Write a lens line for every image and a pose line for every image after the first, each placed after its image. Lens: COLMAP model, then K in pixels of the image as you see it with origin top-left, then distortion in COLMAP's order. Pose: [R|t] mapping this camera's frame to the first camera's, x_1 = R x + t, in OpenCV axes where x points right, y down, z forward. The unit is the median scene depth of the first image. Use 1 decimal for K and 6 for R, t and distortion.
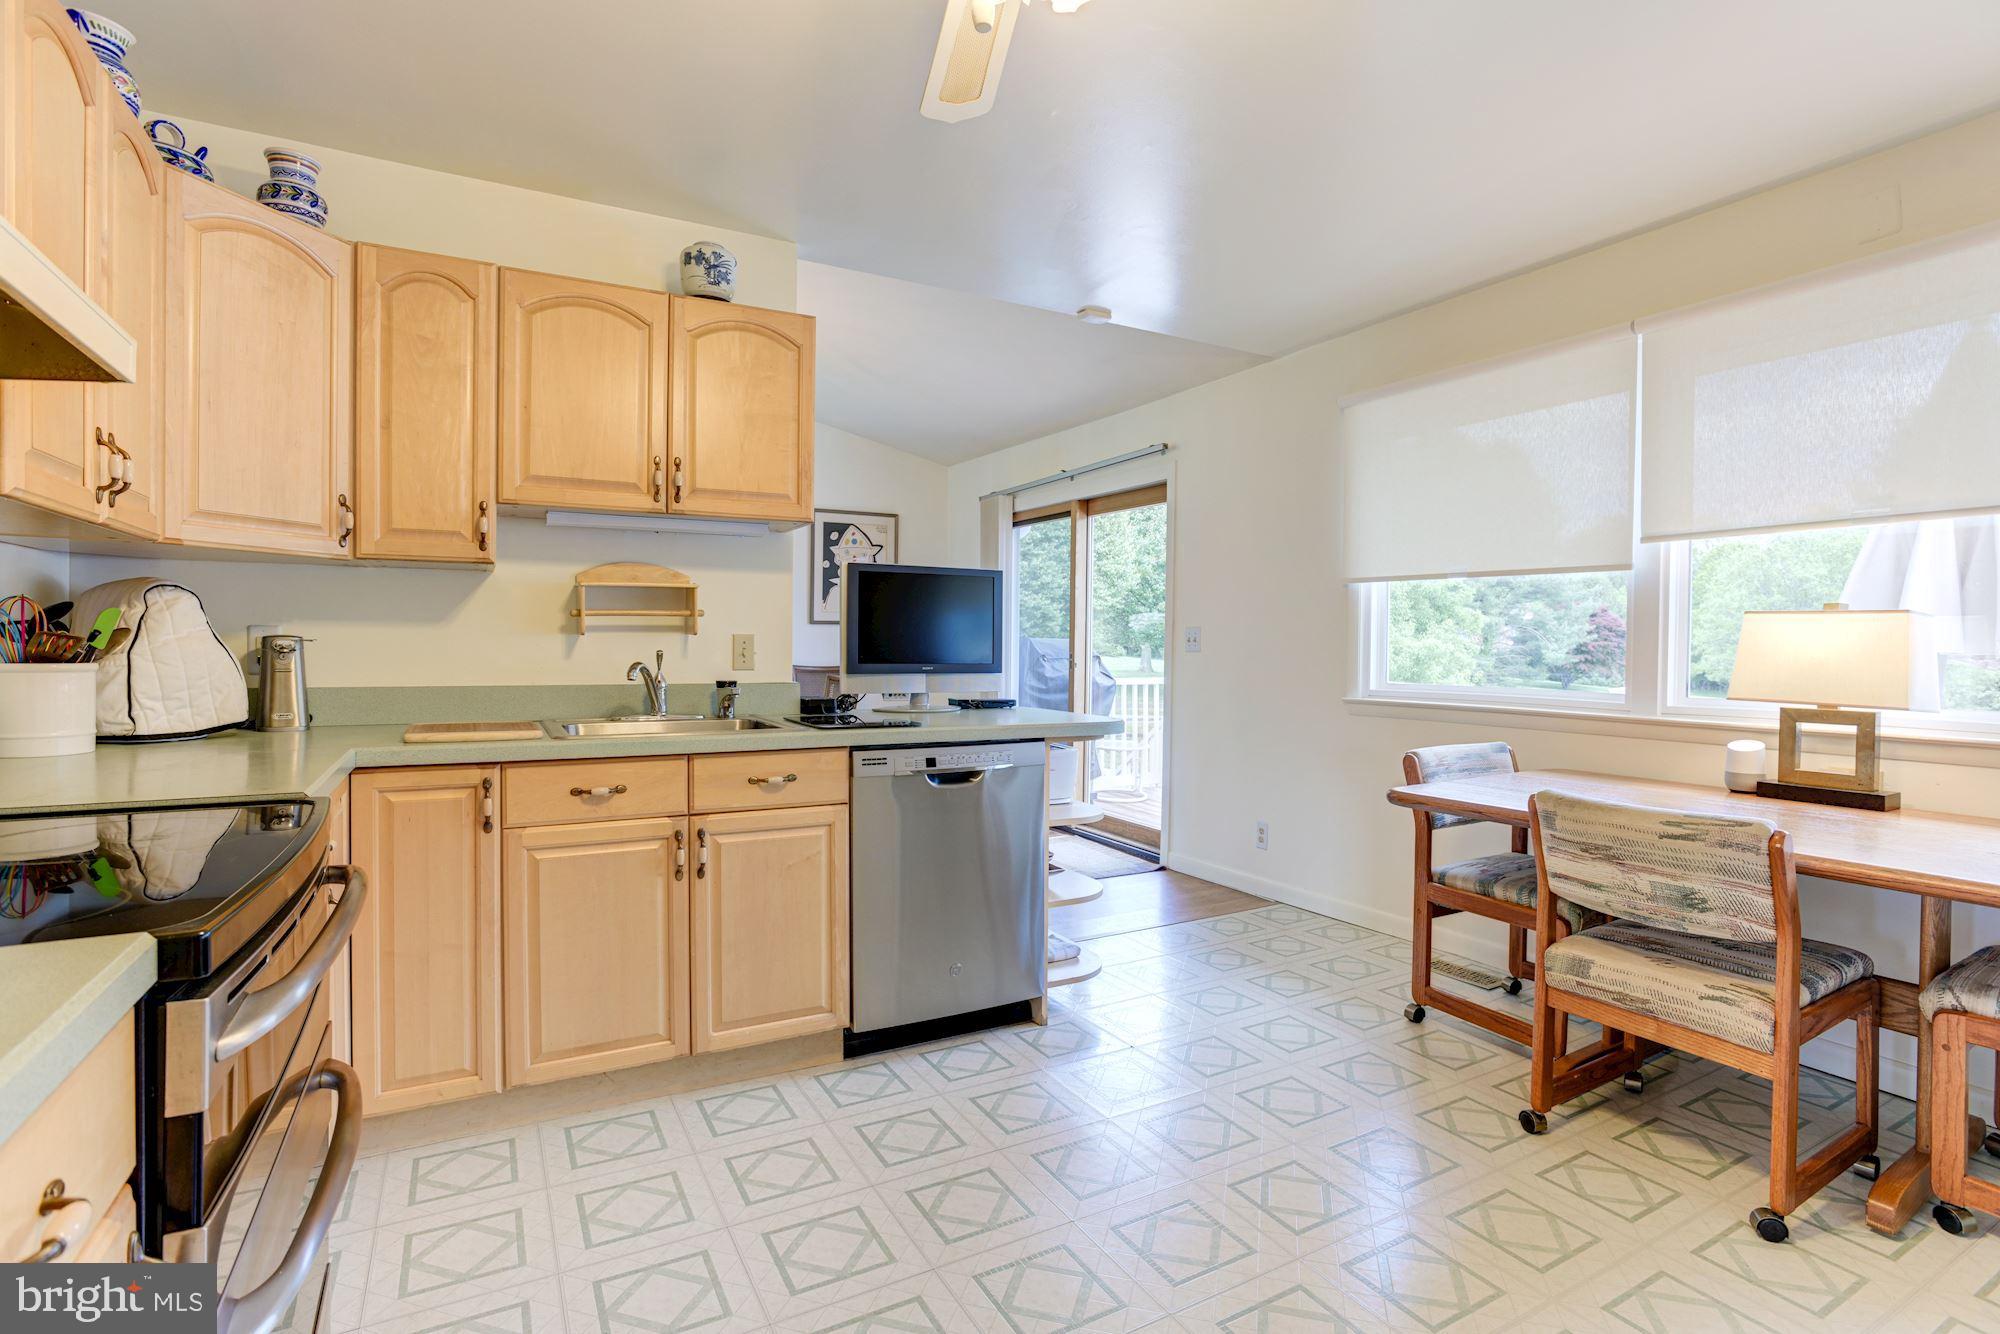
lens RADIAL K [[960.2, 0, 1003.8], [0, 960.2, 657.6], [0, 0, 1]] dist [-0.022404, 0.000568]
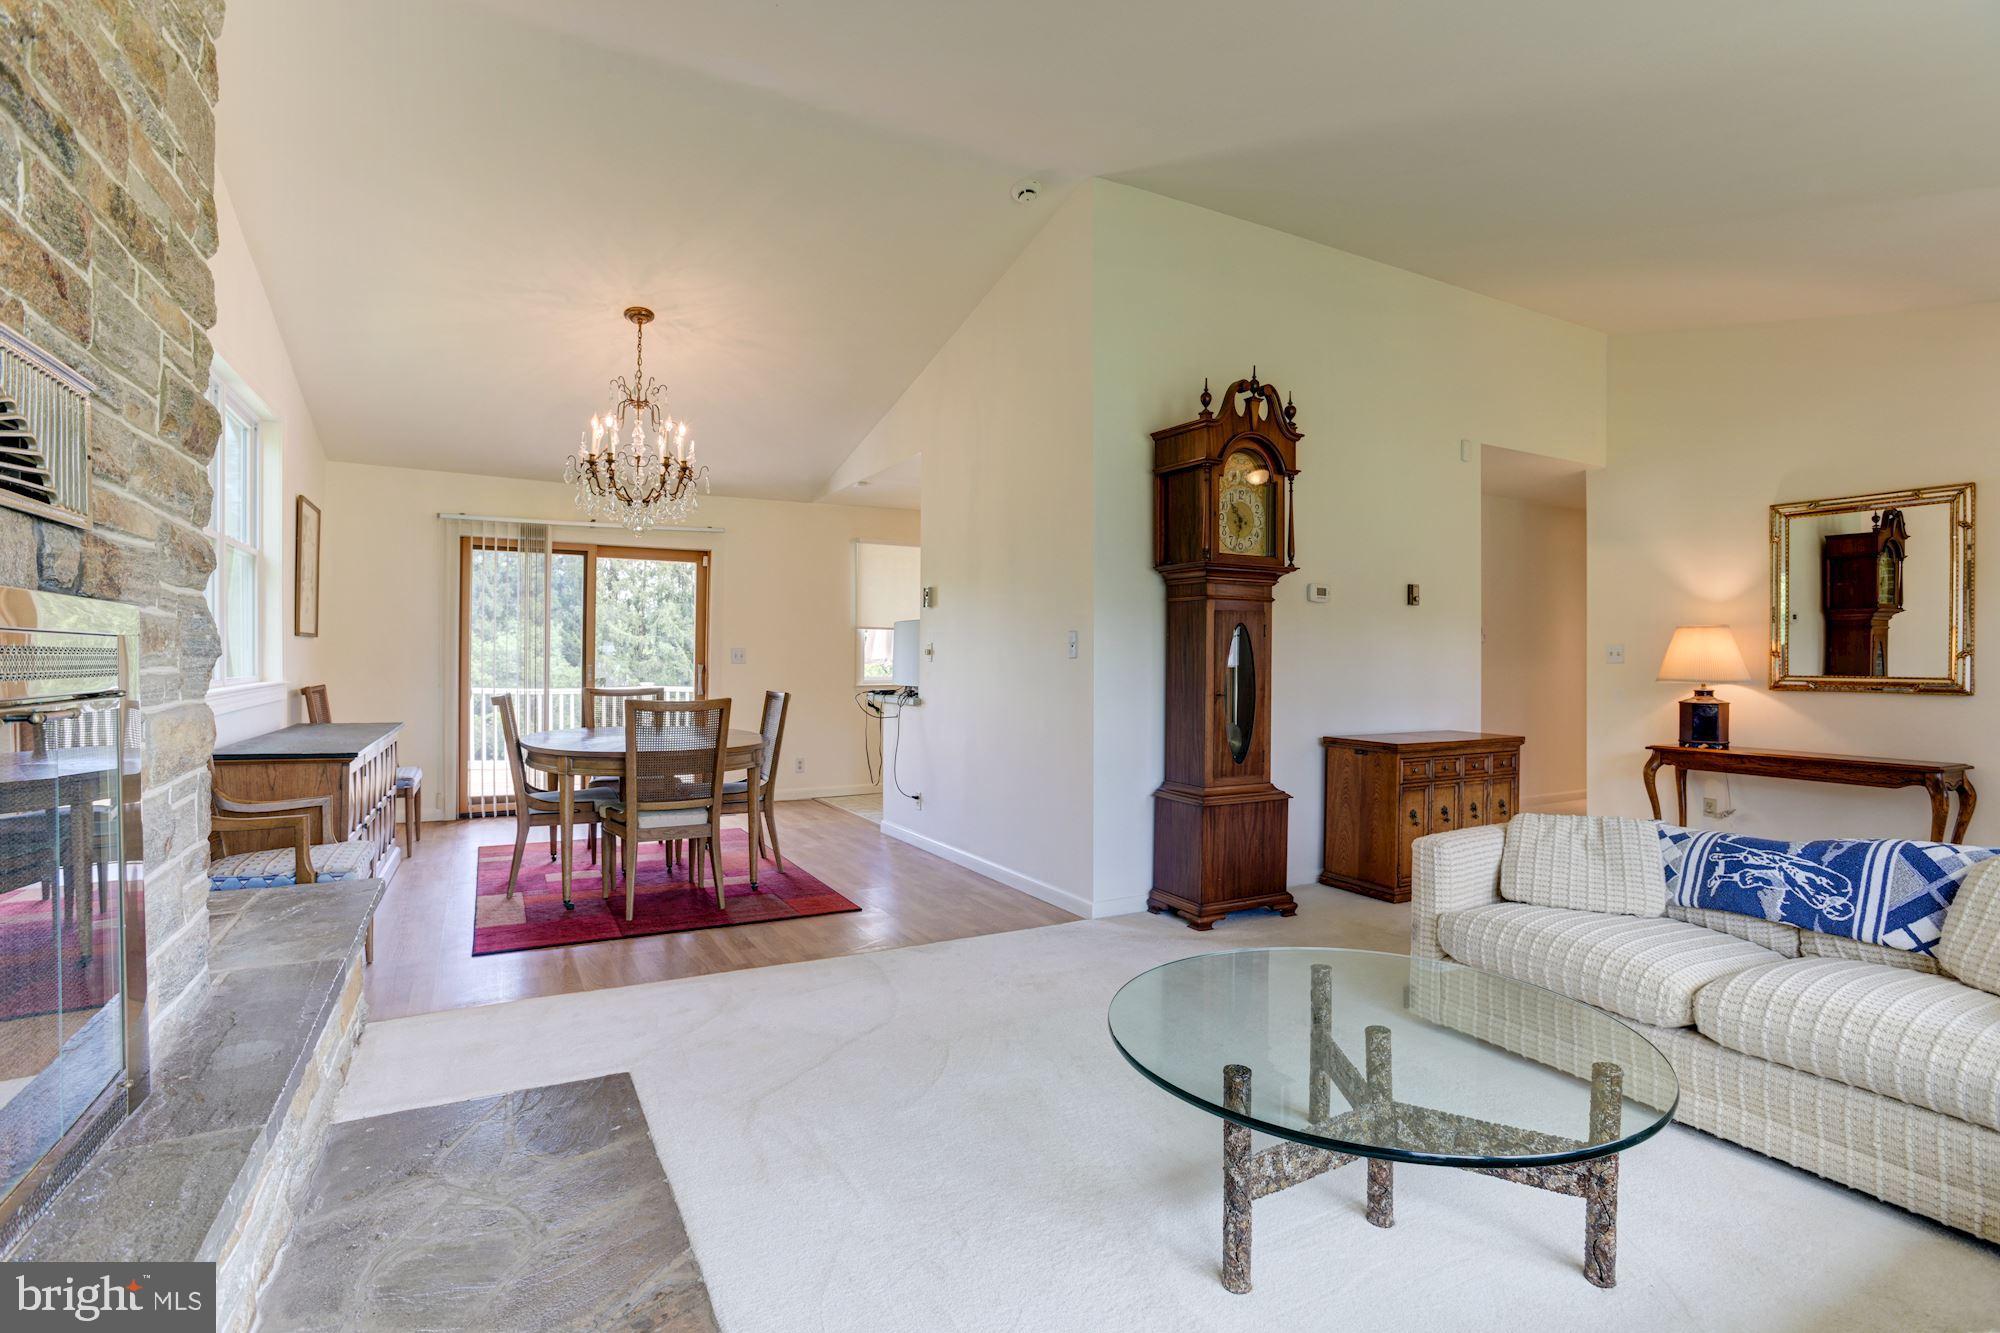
lens RADIAL K [[960.2, 0, 1002.3], [0, 960.2, 661.5], [0, 0, 1]] dist [-0.022404, 0.000568]
pose [[0.010713, -0.012713, 0.999862, -2.561289], [0.009767, 0.999873, 0.012609, -0.046988], [-0.999895, 0.009631, 0.010836, 1.000246]]
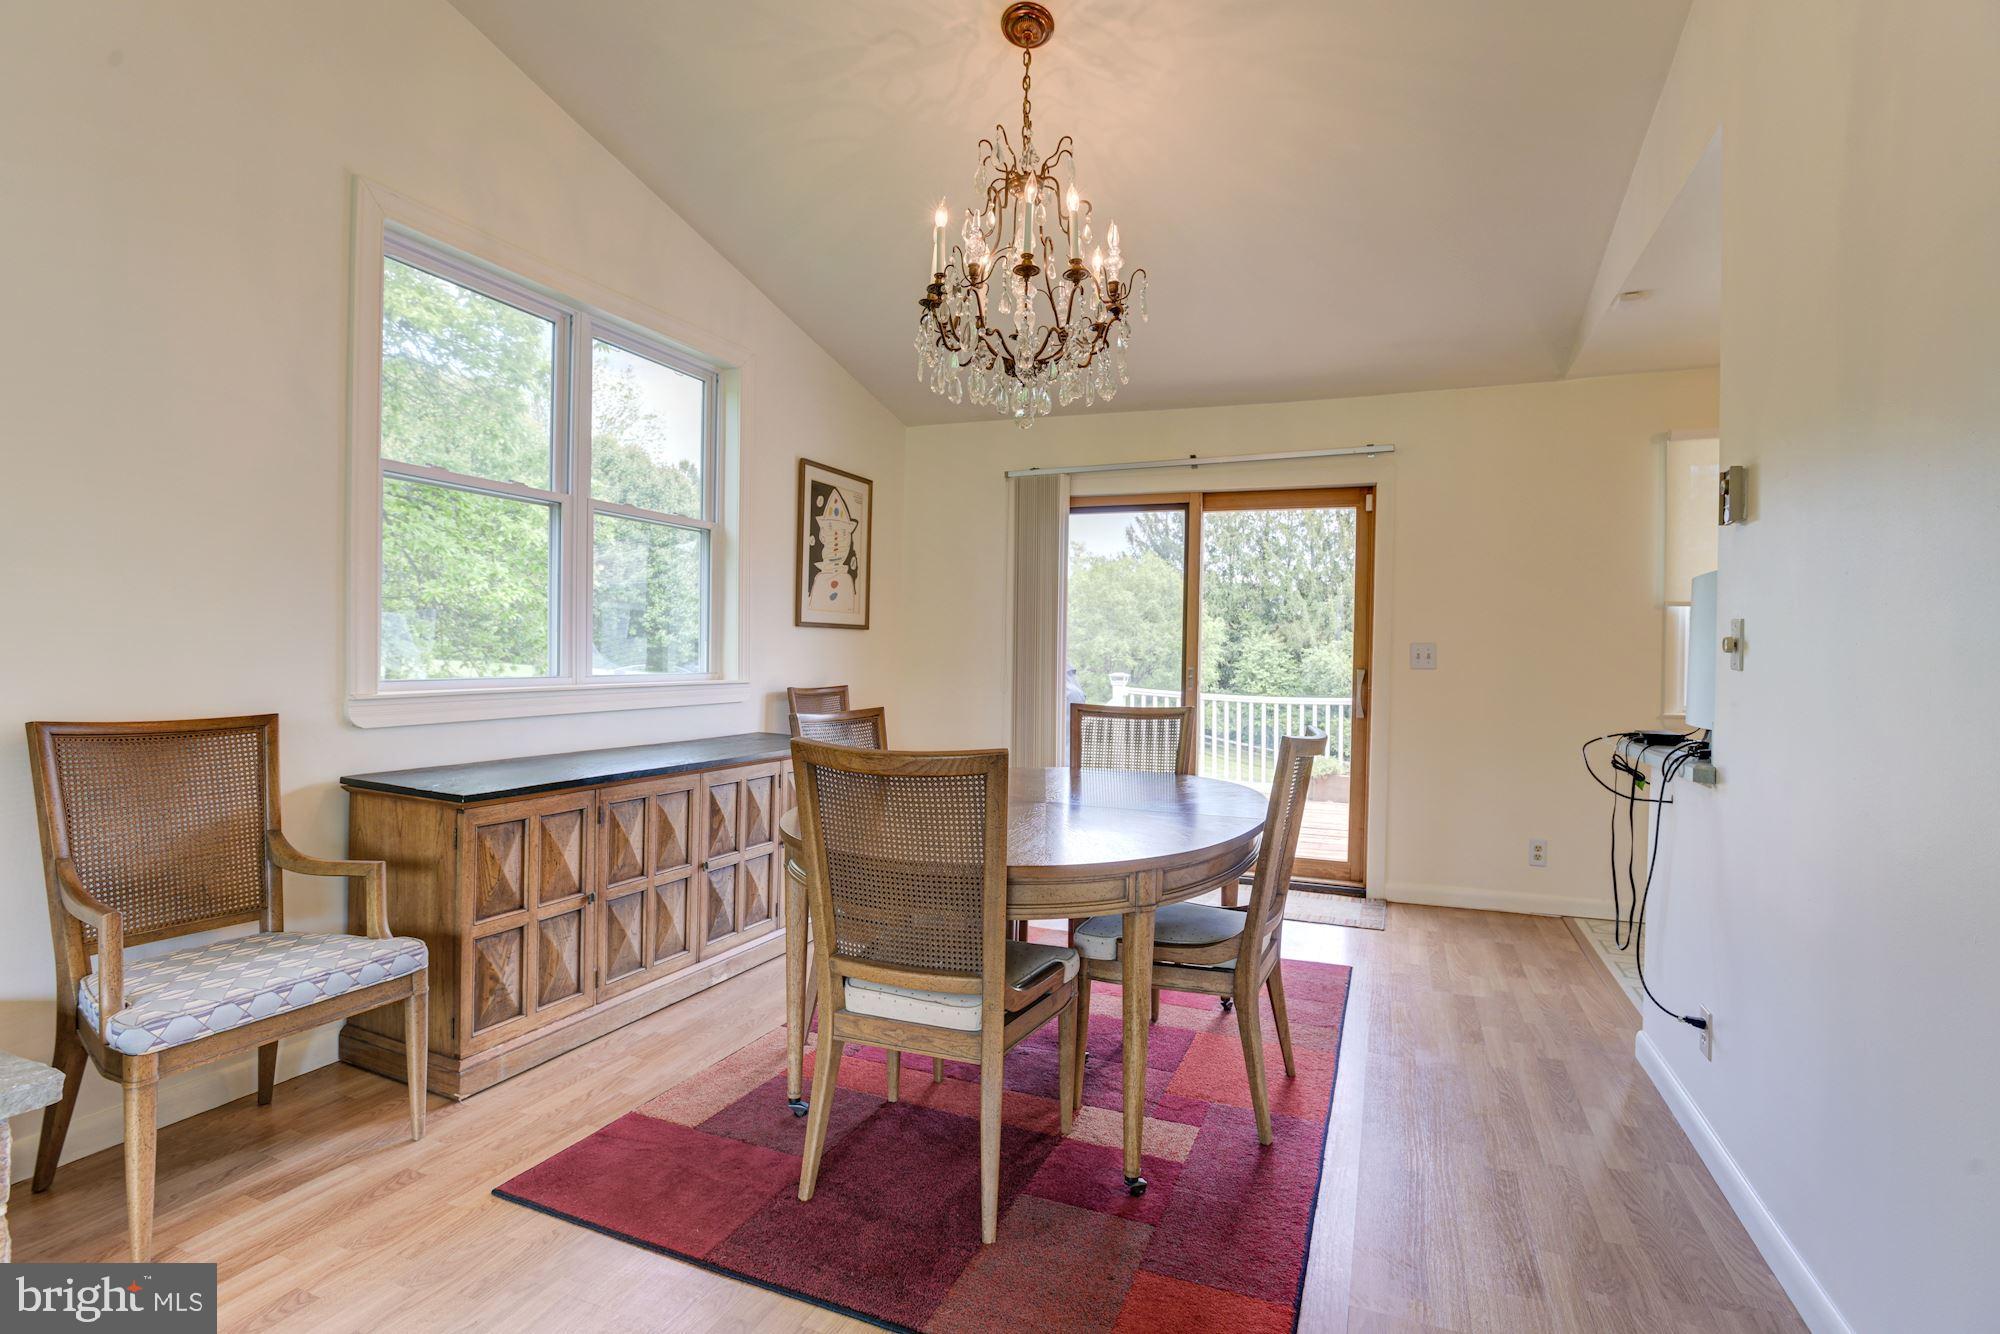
lens RADIAL K [[960.2, 0, 1006.3], [0, 960.2, 661.2], [0, 0, 1]] dist [-0.022404, 0.000568]
pose [[0.779776, -0.002942, 0.626052, -1.312799], [0.001462, 0.999995, 0.002878, -0.031286], [-0.626057, -0.001329, 0.779776, 0.951961]]
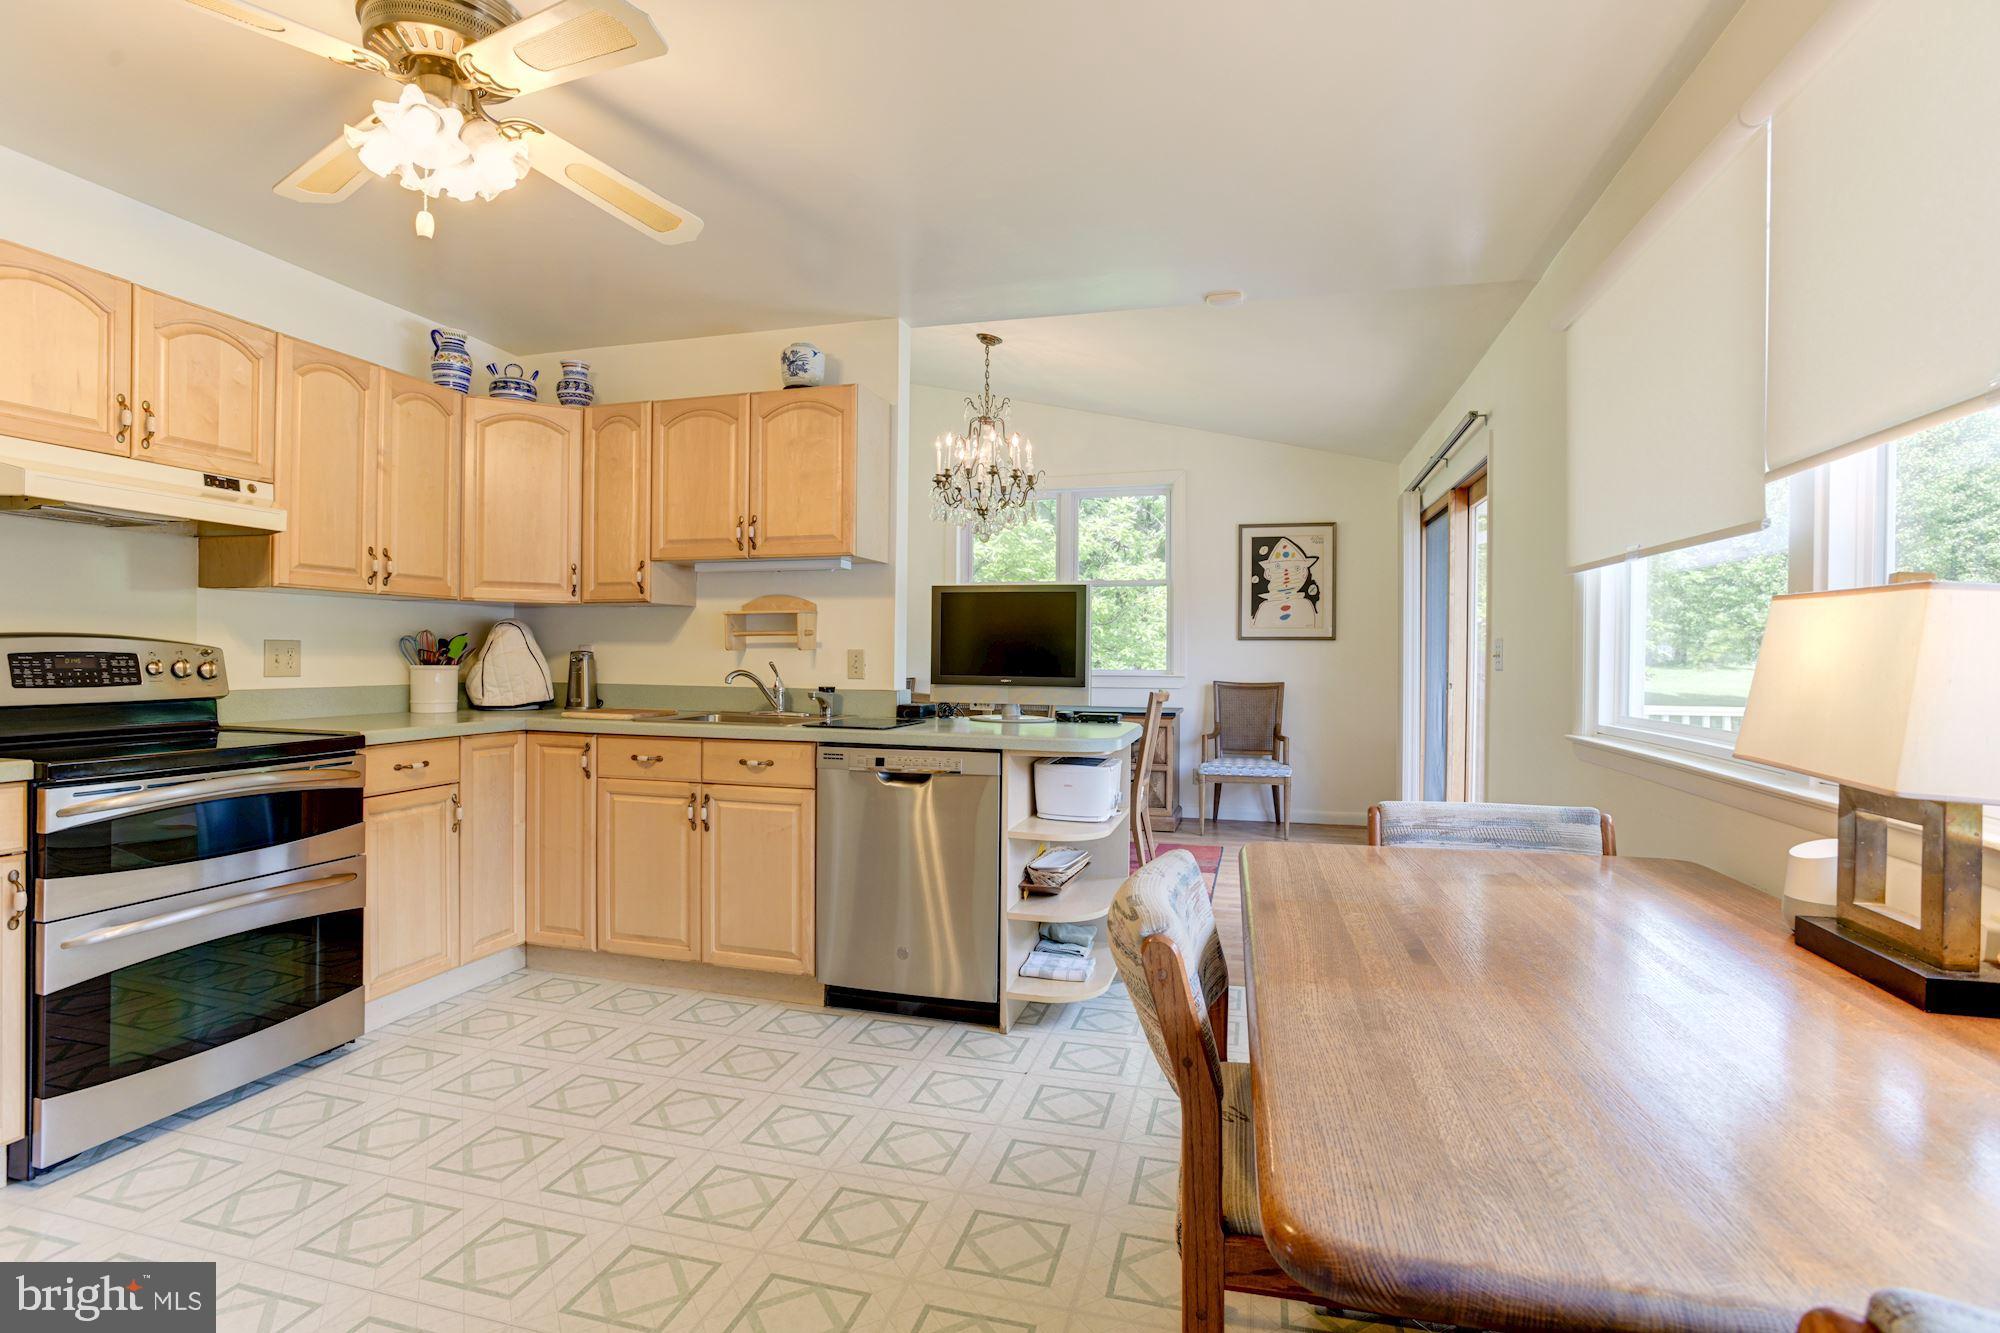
lens RADIAL K [[960.2, 0, 994.4], [0, 960.2, 659.0], [0, 0, 1]] dist [-0.022404, 0.000568]
pose [[0.711980, 0.001243, -0.702199, 0.811605], [-0.014212, 0.999819, -0.012640, 0.001001], [0.702056, 0.018979, 0.711869, 0.289391]]
